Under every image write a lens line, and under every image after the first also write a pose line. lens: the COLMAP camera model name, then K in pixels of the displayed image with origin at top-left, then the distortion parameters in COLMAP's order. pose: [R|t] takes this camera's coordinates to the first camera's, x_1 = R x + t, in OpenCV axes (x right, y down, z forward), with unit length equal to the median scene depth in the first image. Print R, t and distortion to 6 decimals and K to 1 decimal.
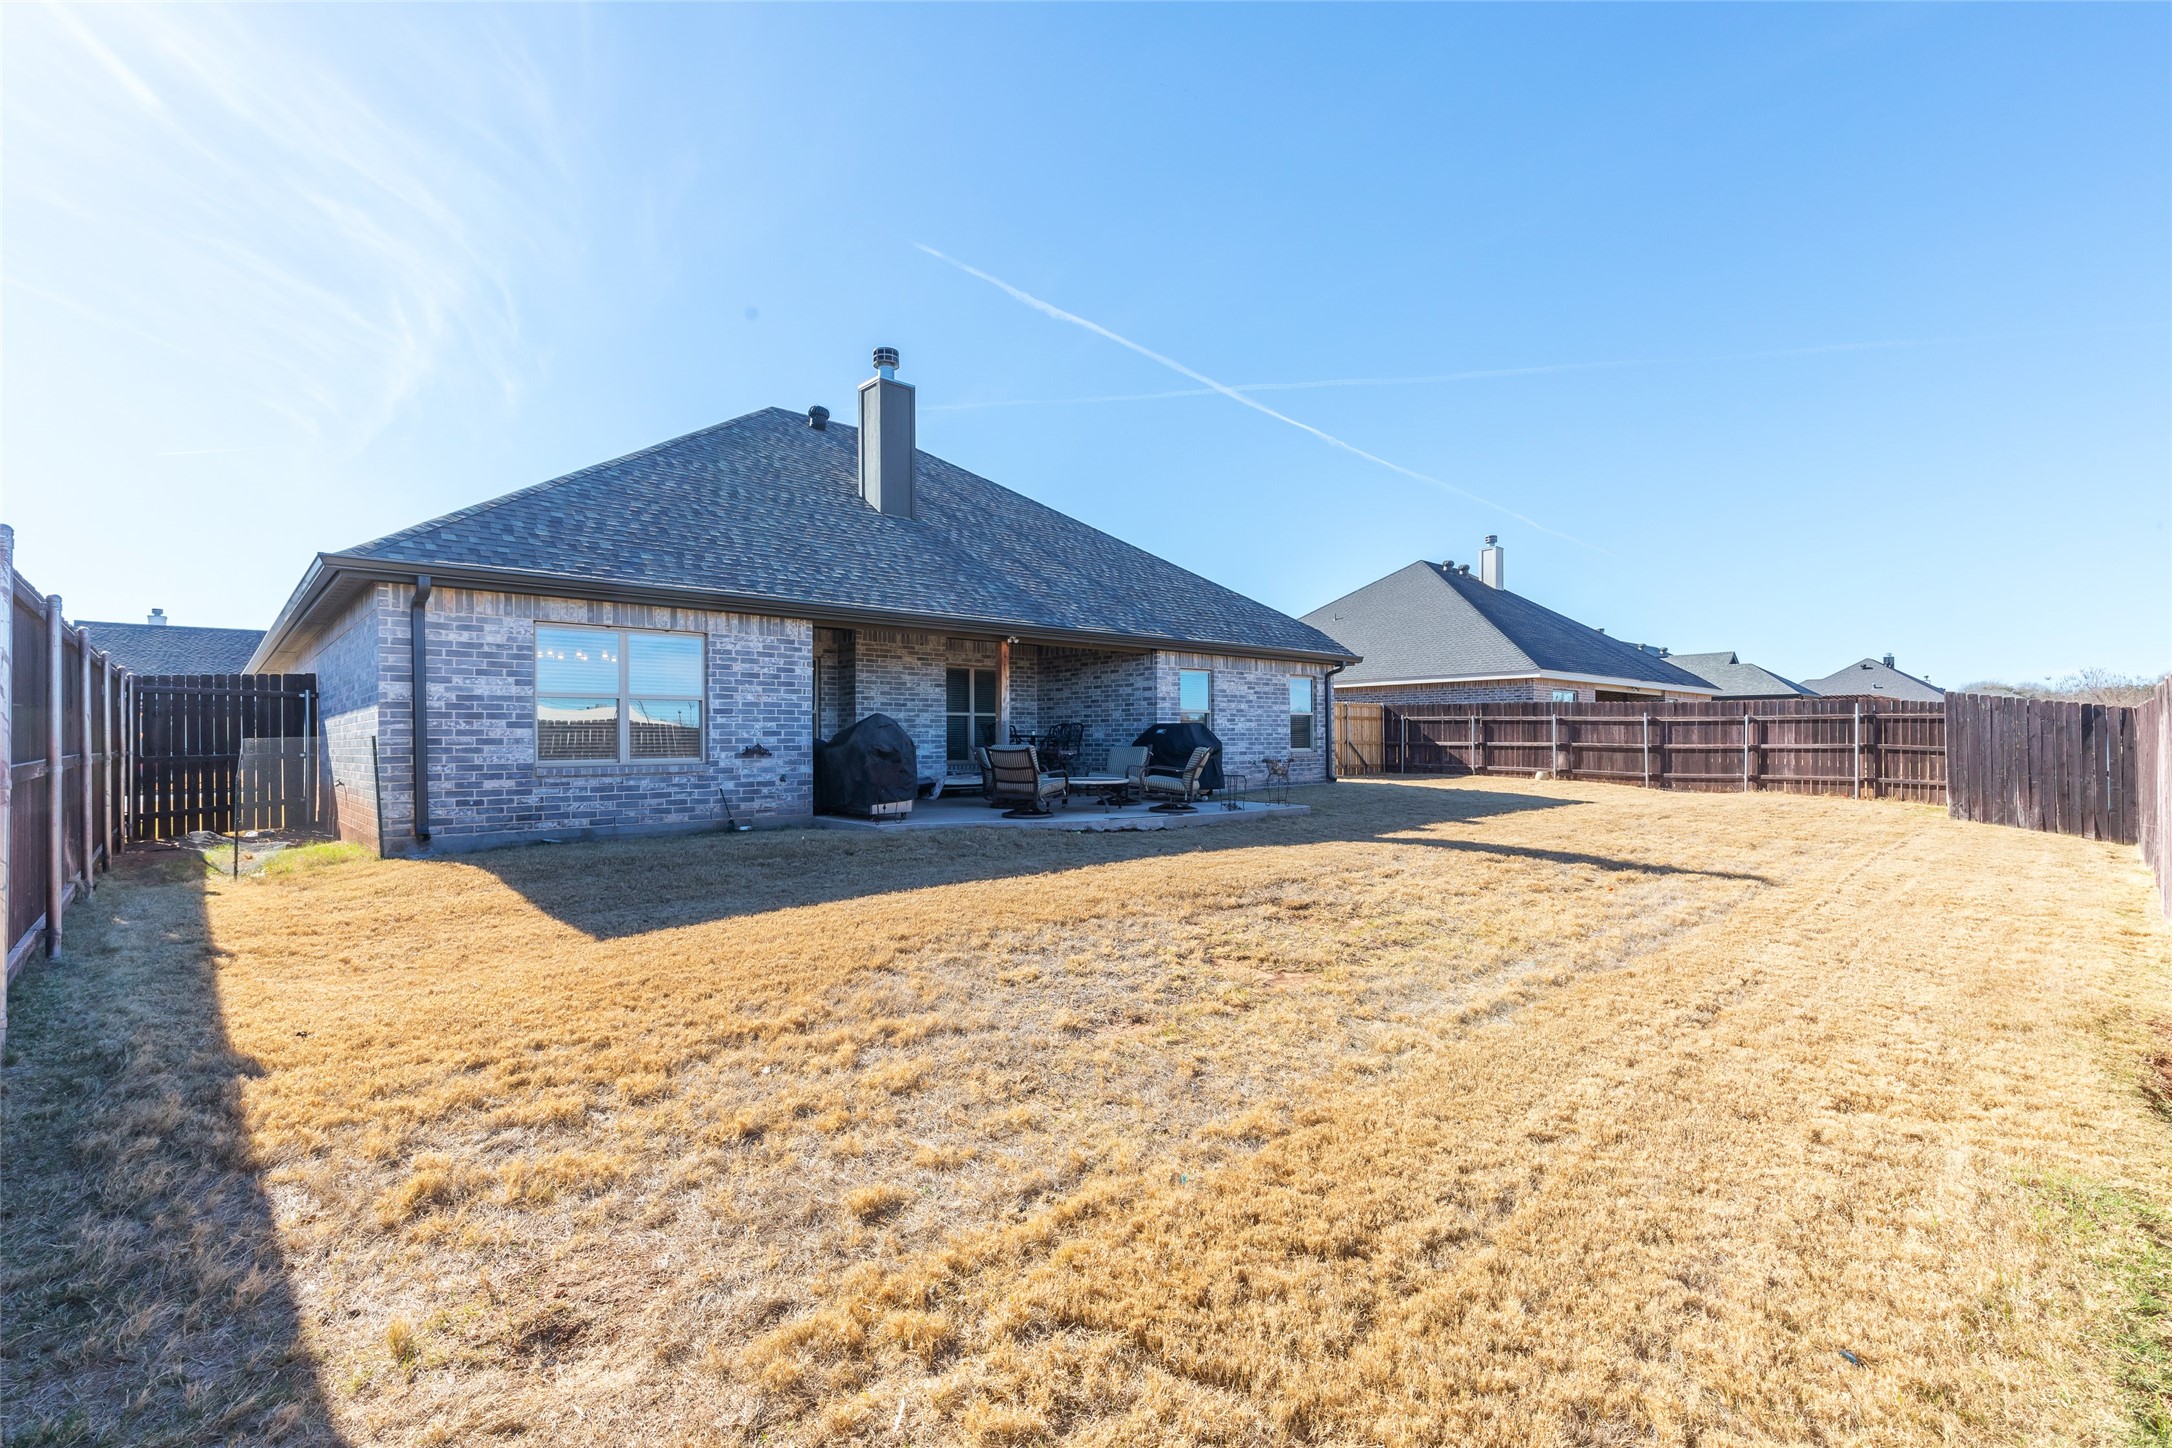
lens RADIAL K [[993.9, 0, 1088.4], [0, 993.9, 734.2], [0, 0, 1]] dist [0.013572, -0.004824]
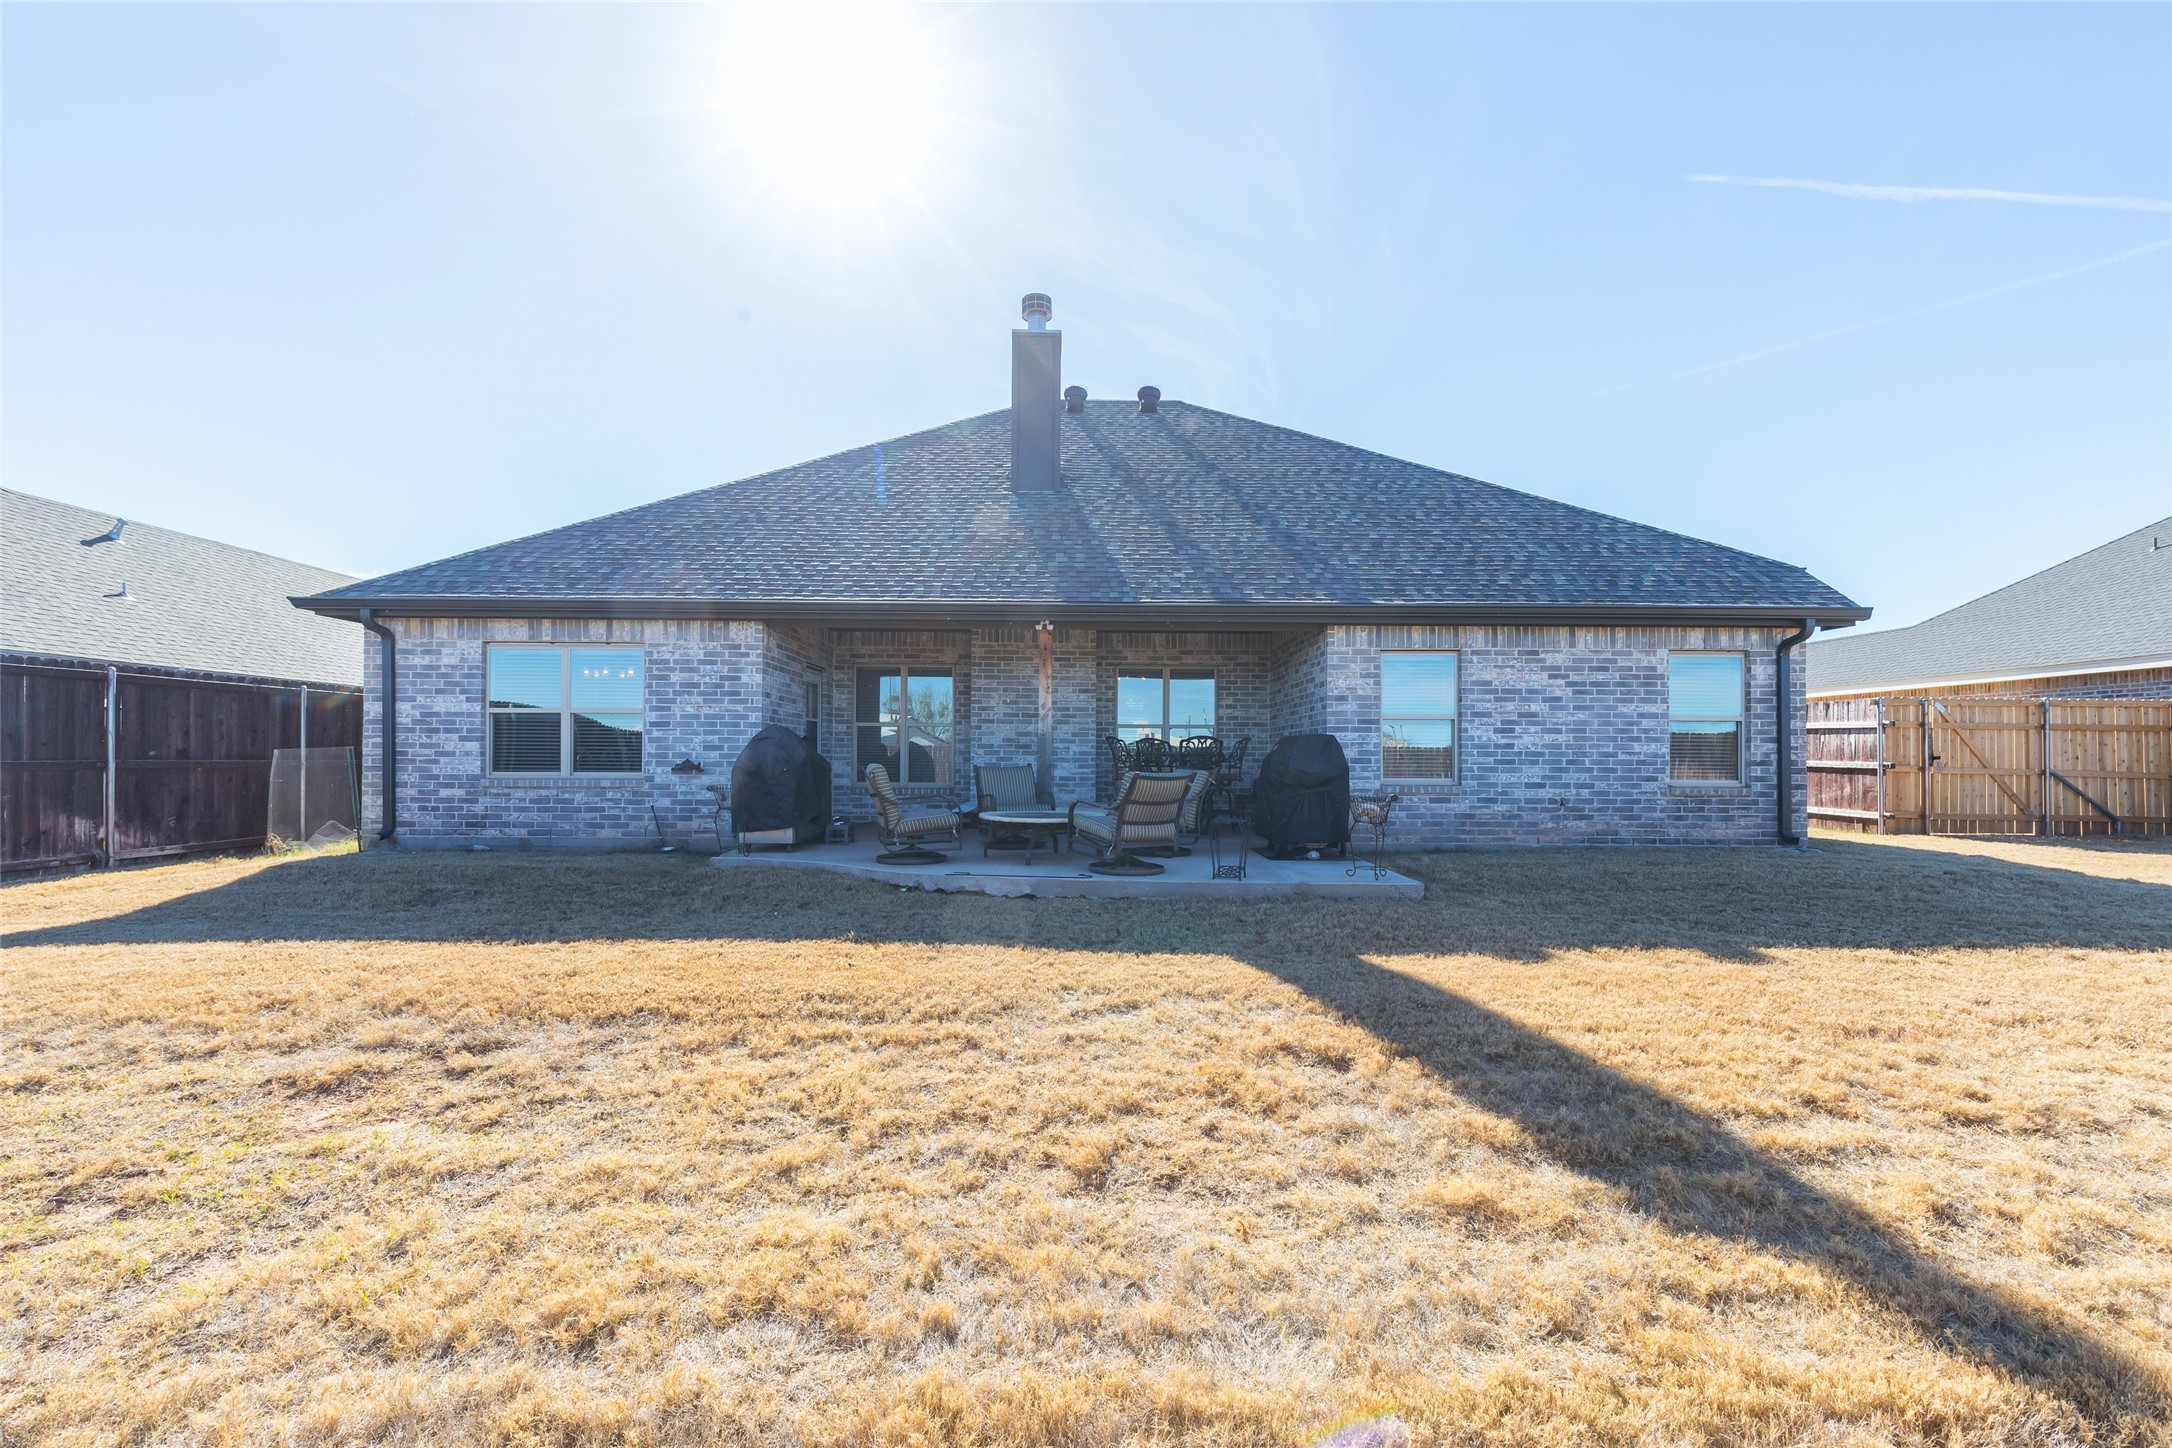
lens RADIAL K [[993.9, 0, 1069.3], [0, 993.9, 739.4], [0, 0, 1]] dist [0.013572, -0.004824]
pose [[0.728272, -0.003465, -0.685279, 0.330568], [-0.006535, 0.999907, -0.012001, 0.000195], [0.685257, 0.013218, 0.728182, 0.334734]]
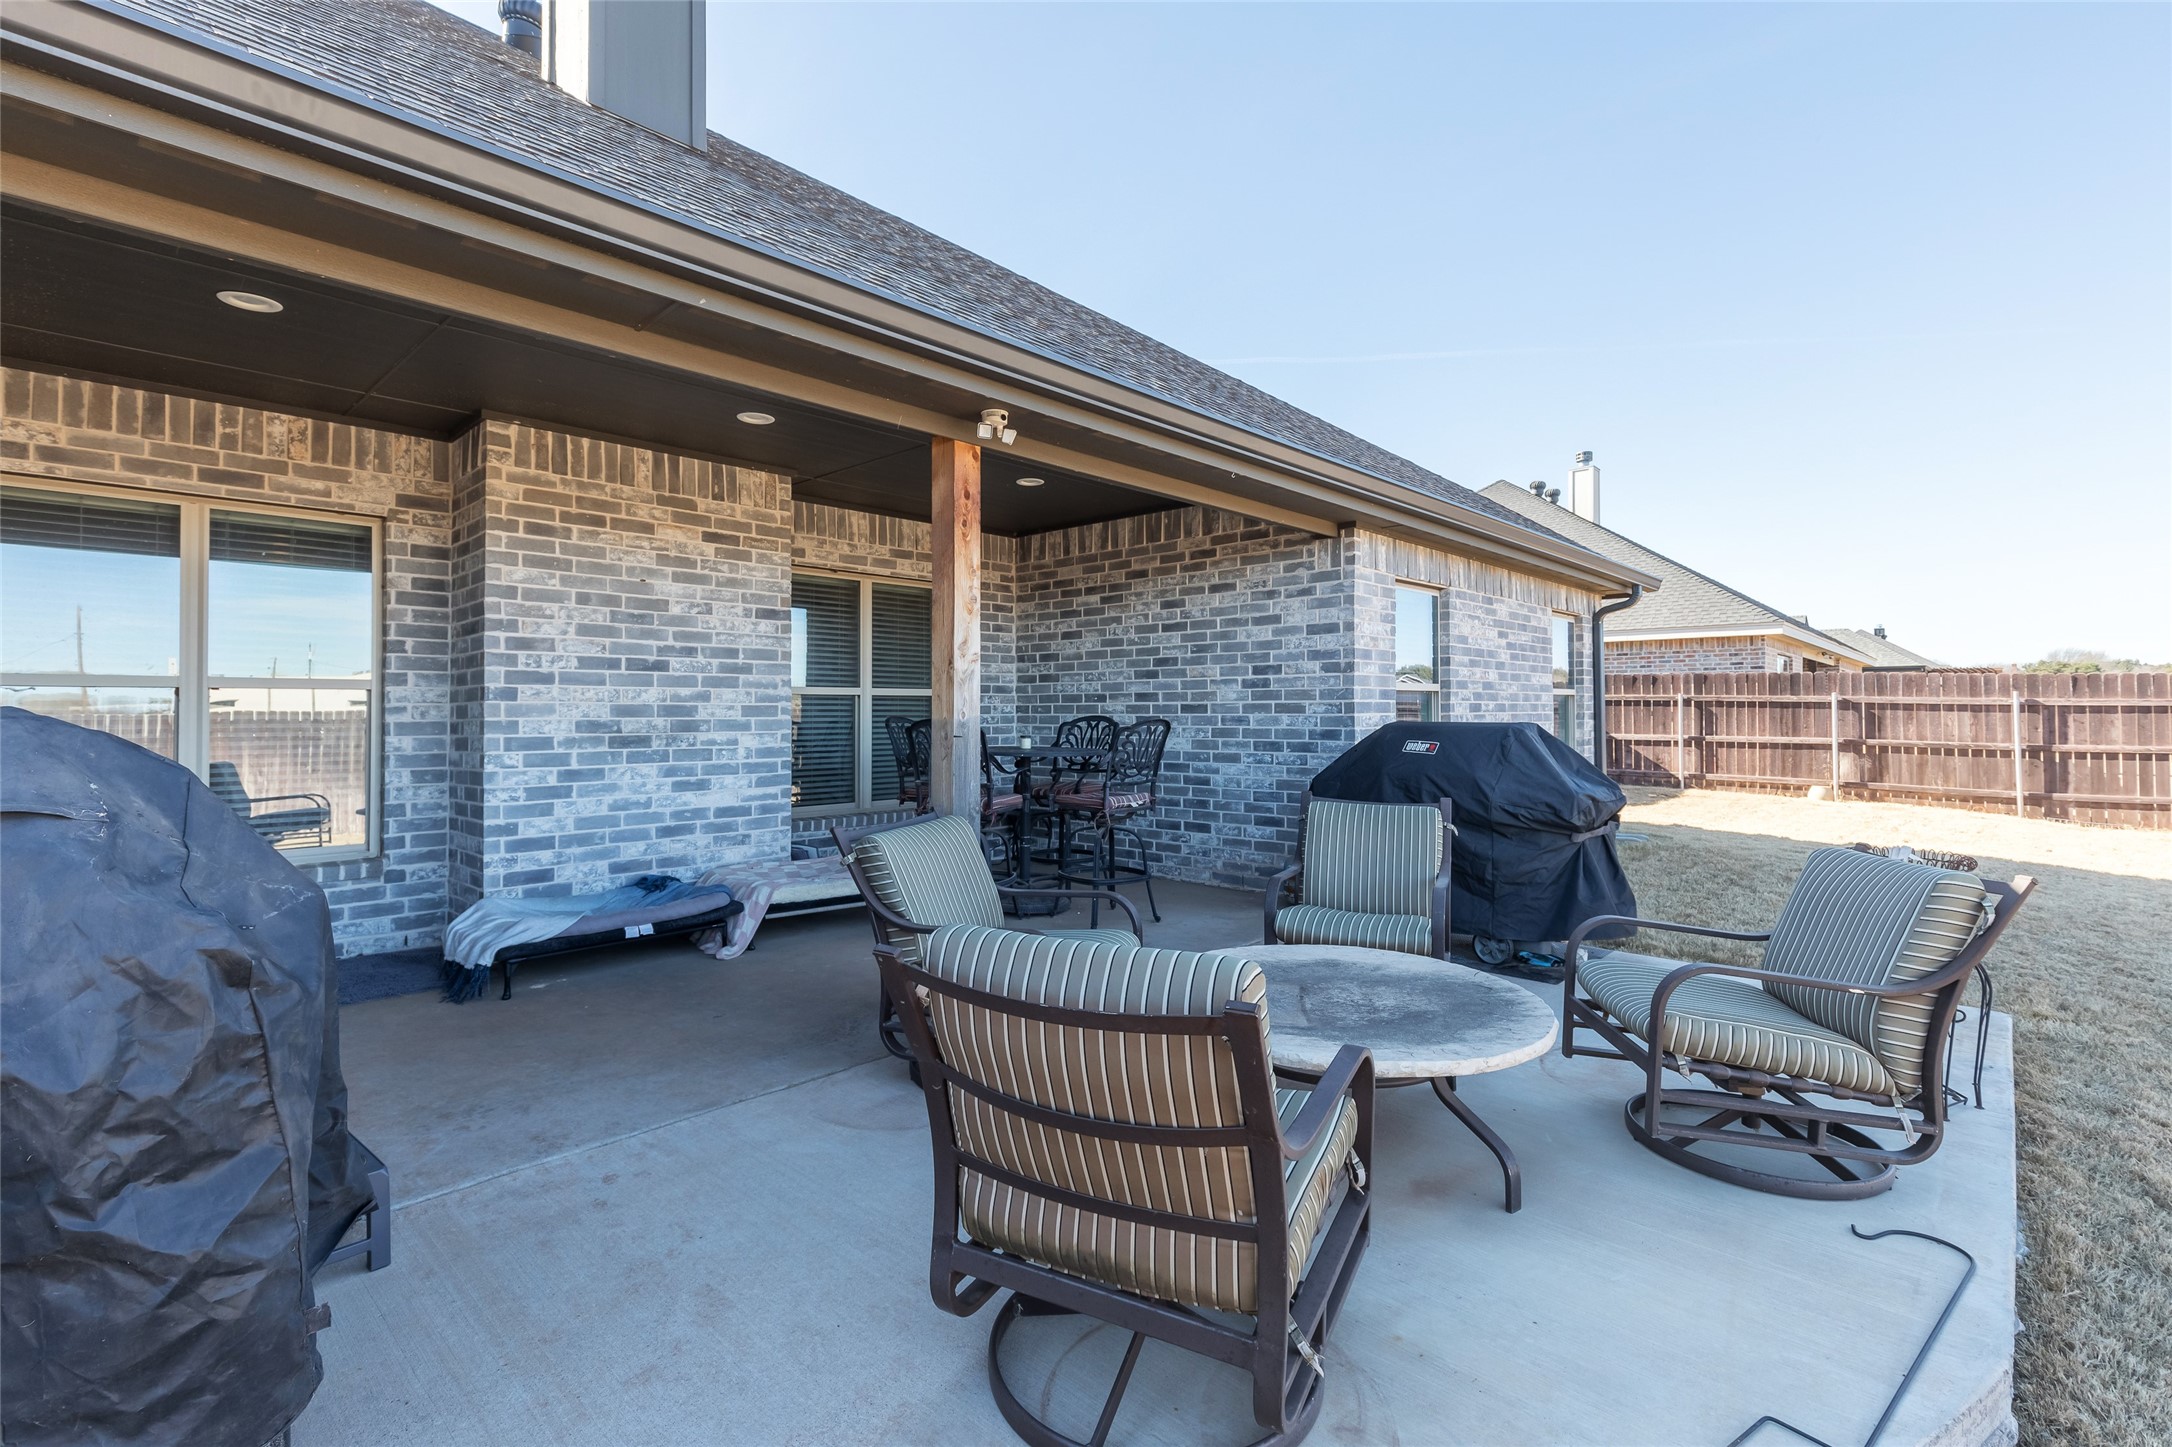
lens RADIAL K [[993.9, 0, 1091.2], [0, 993.9, 703.4], [0, 0, 1]] dist [0.013572, -0.004824]
pose [[0.996900, 0.003539, 0.078596, -0.051356], [-0.003521, 0.999994, -0.000373, -0.013796], [-0.078597, 0.000095, 0.996906, 0.521679]]
